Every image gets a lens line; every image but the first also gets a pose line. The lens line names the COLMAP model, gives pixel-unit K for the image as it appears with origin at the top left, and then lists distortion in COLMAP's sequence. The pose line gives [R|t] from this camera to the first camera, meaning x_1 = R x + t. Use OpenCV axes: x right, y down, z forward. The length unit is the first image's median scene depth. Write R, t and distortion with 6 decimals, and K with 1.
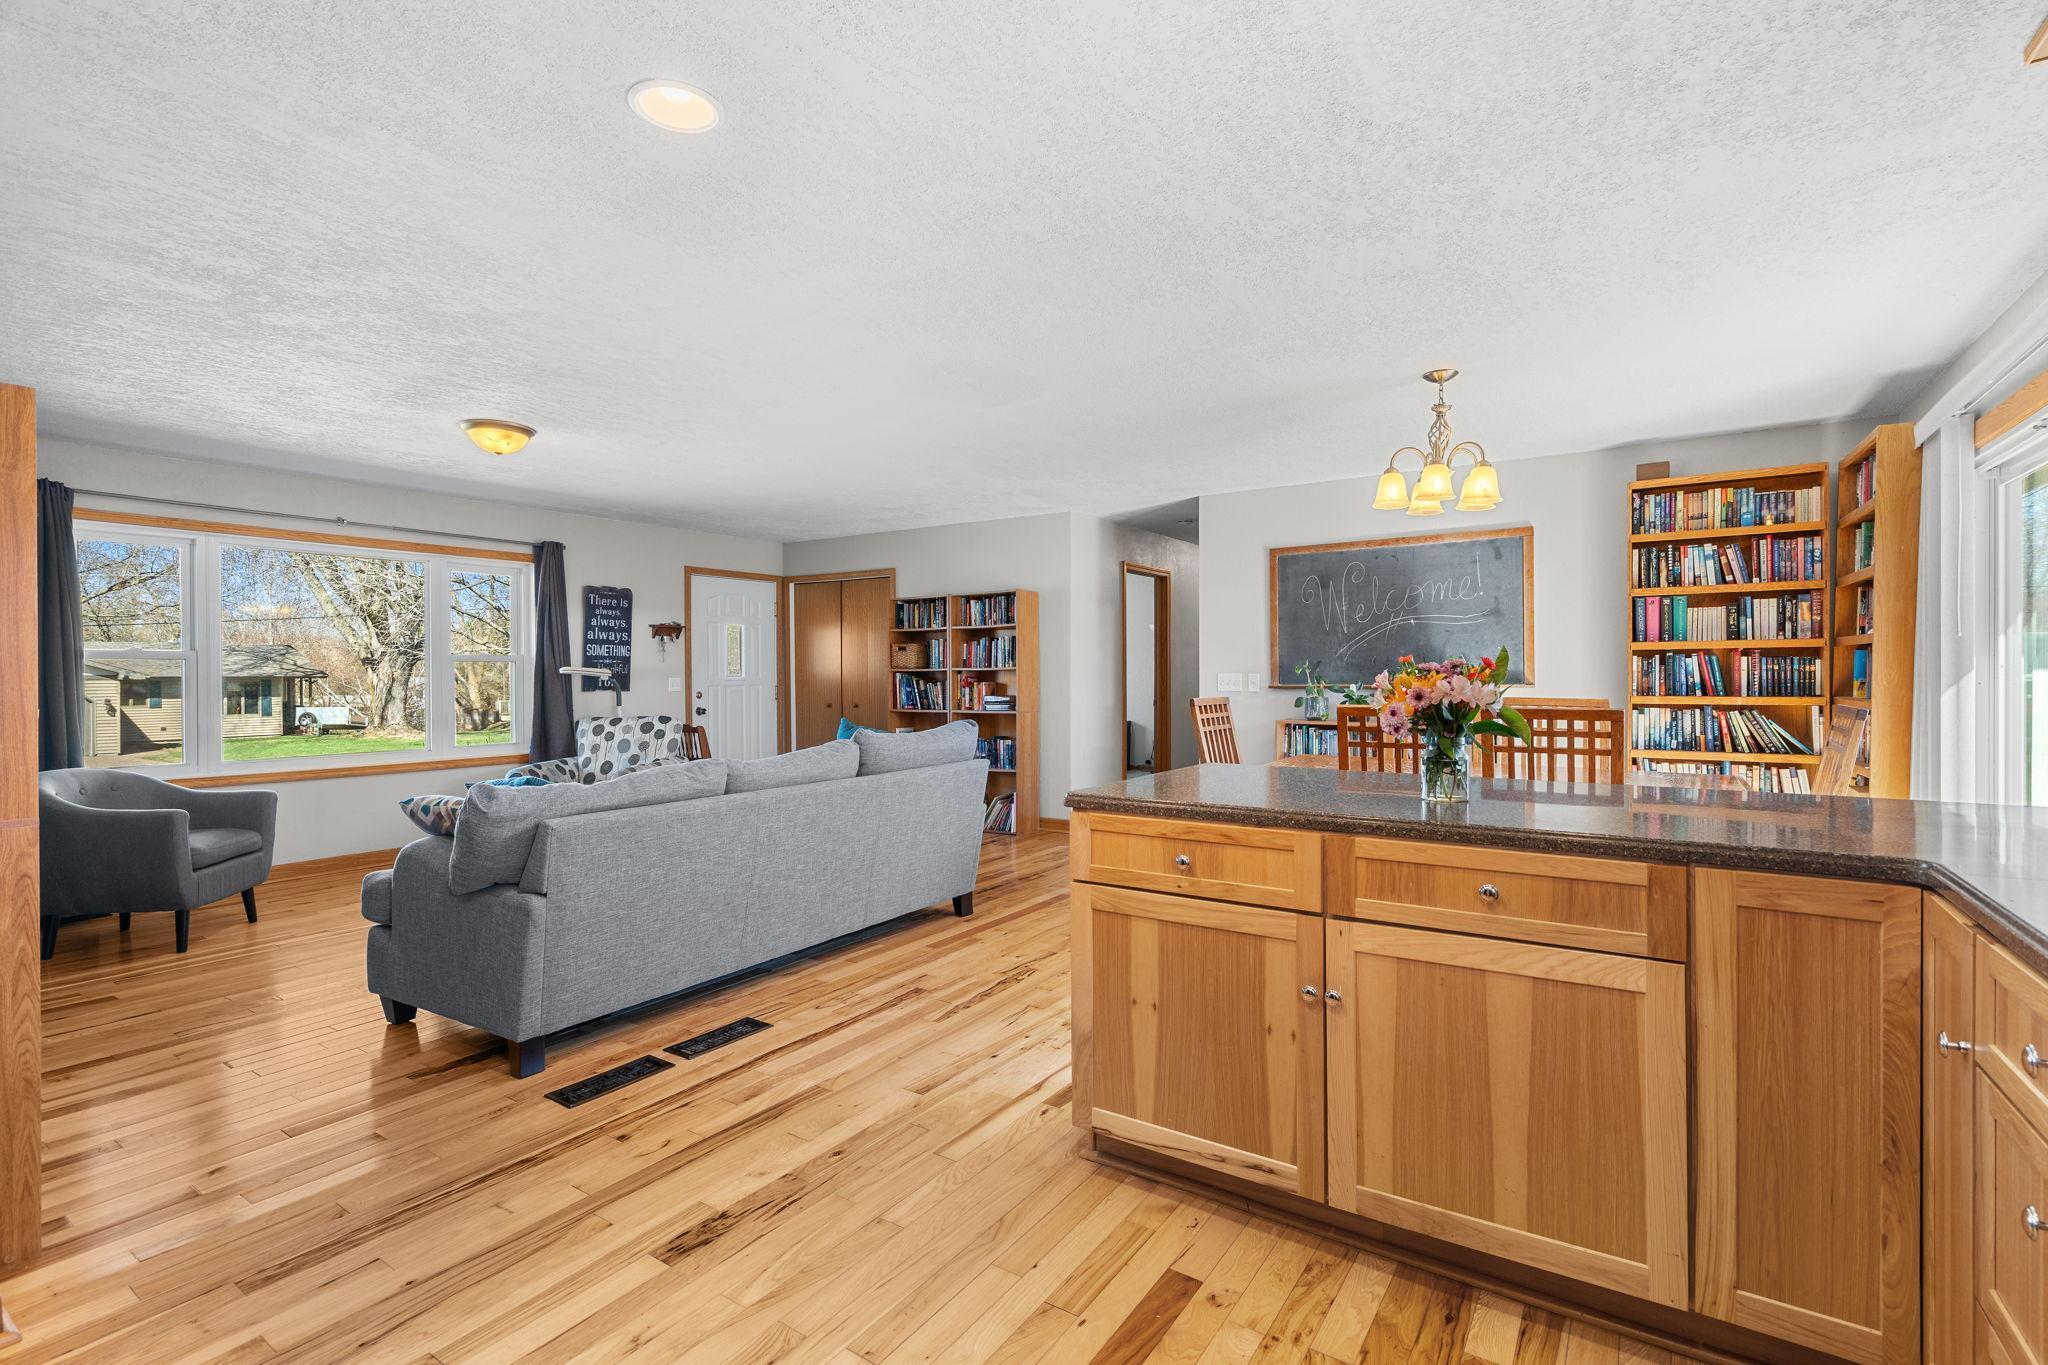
lens RADIAL K [[946.8, 0, 1030.0], [0, 946.8, 674.5], [0, 0, 1]] dist [-0.000489, 0.000383]
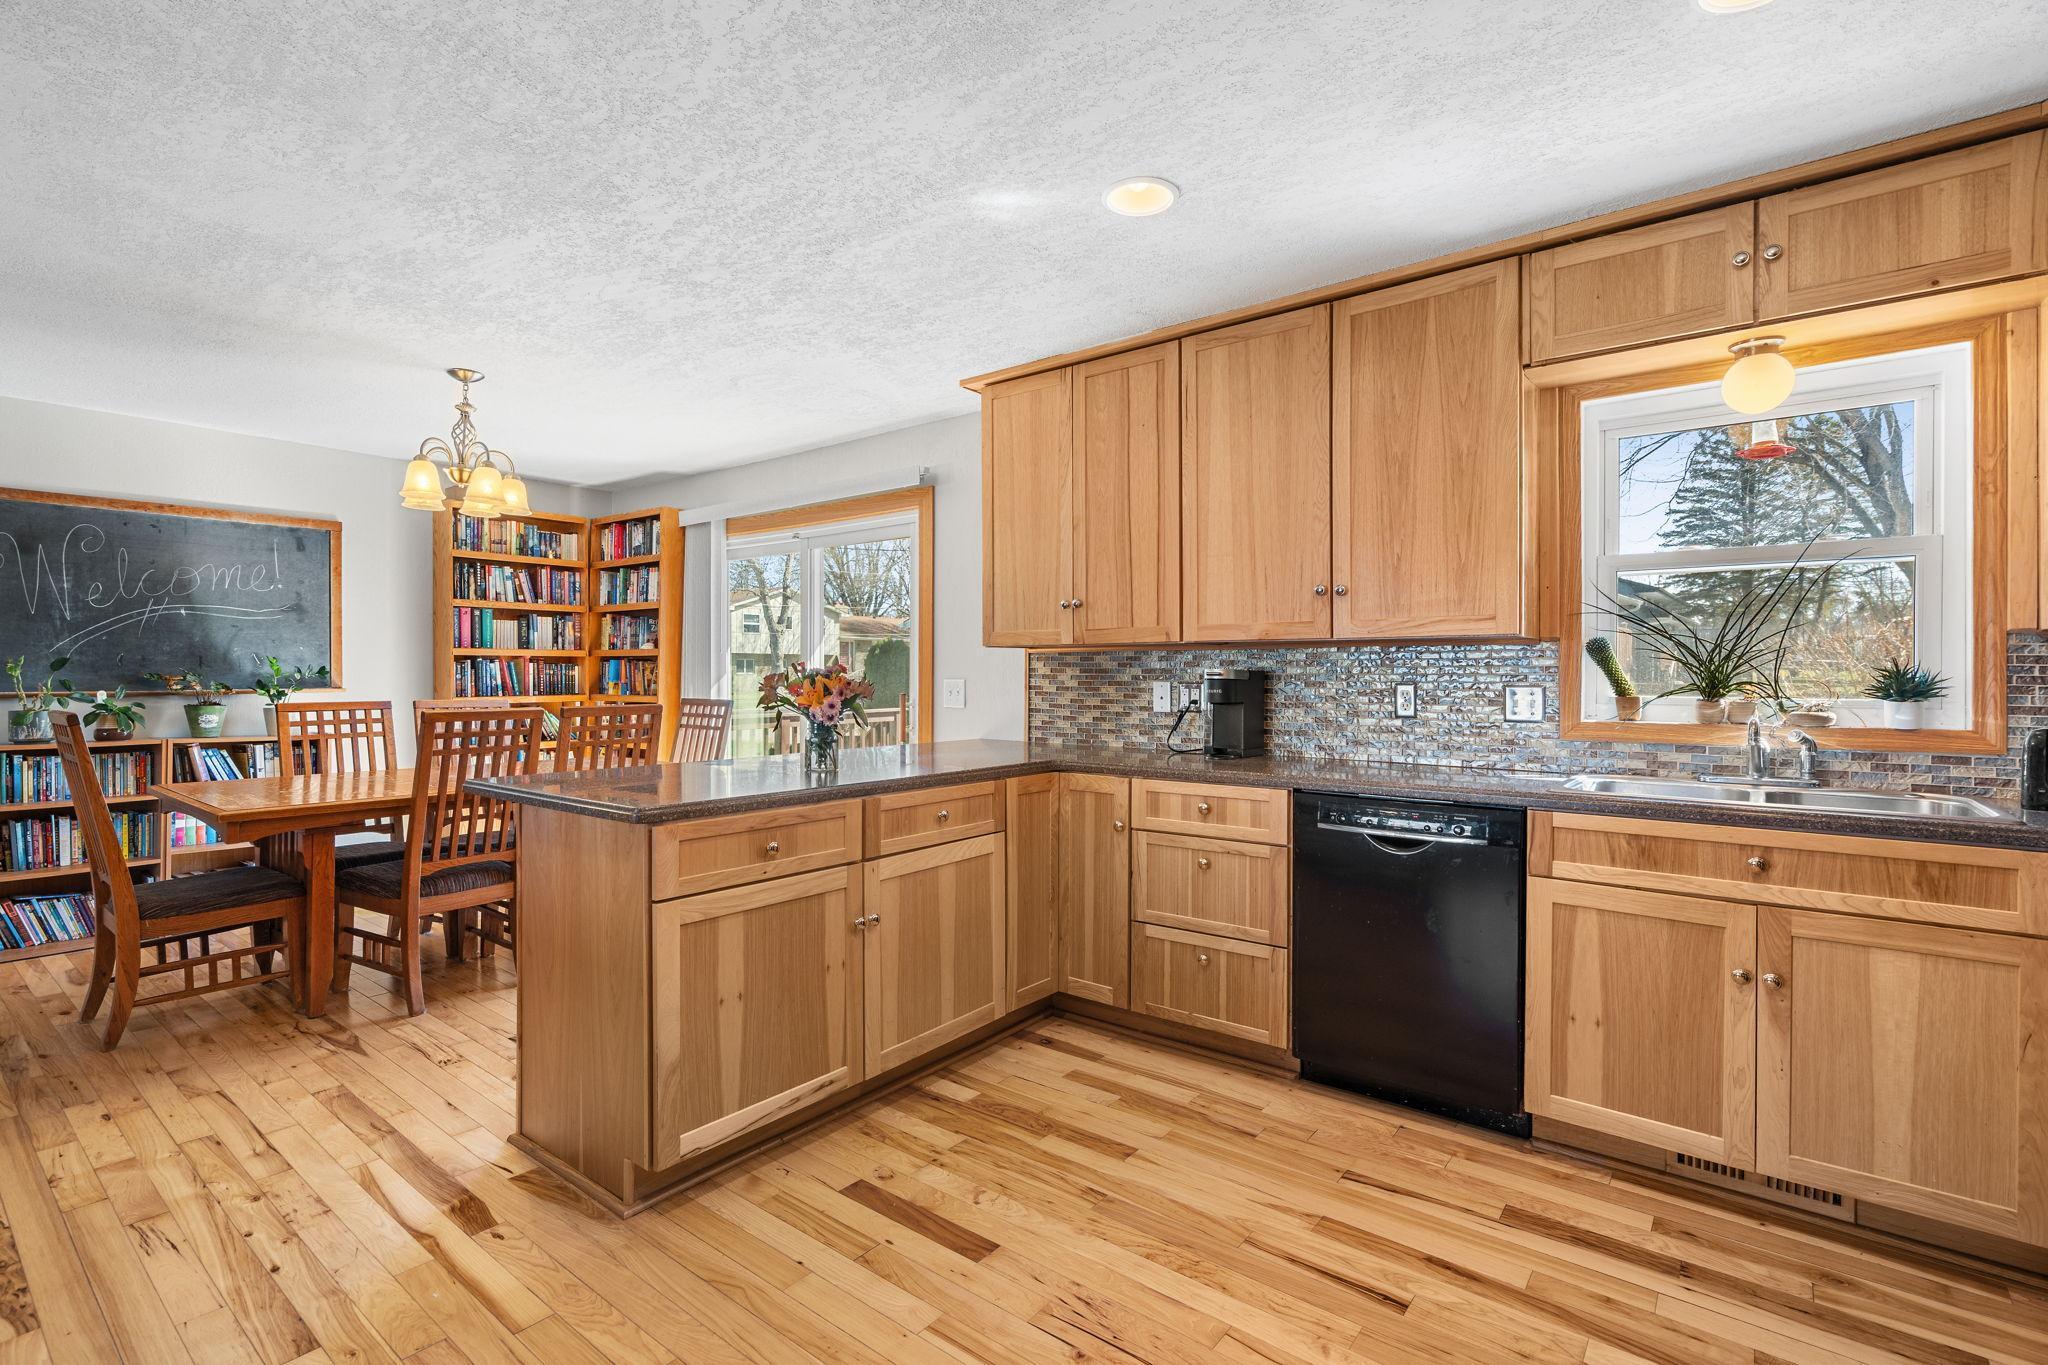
lens RADIAL K [[946.8, 0, 1013.3], [0, 946.8, 669.7], [0, 0, 1]] dist [-0.000489, 0.000383]
pose [[0.086762, 0.009112, 0.996187, -0.327616], [0.000801, 0.999957, -0.009216, 0.000975], [-0.996229, 0.001598, 0.086751, 0.227493]]
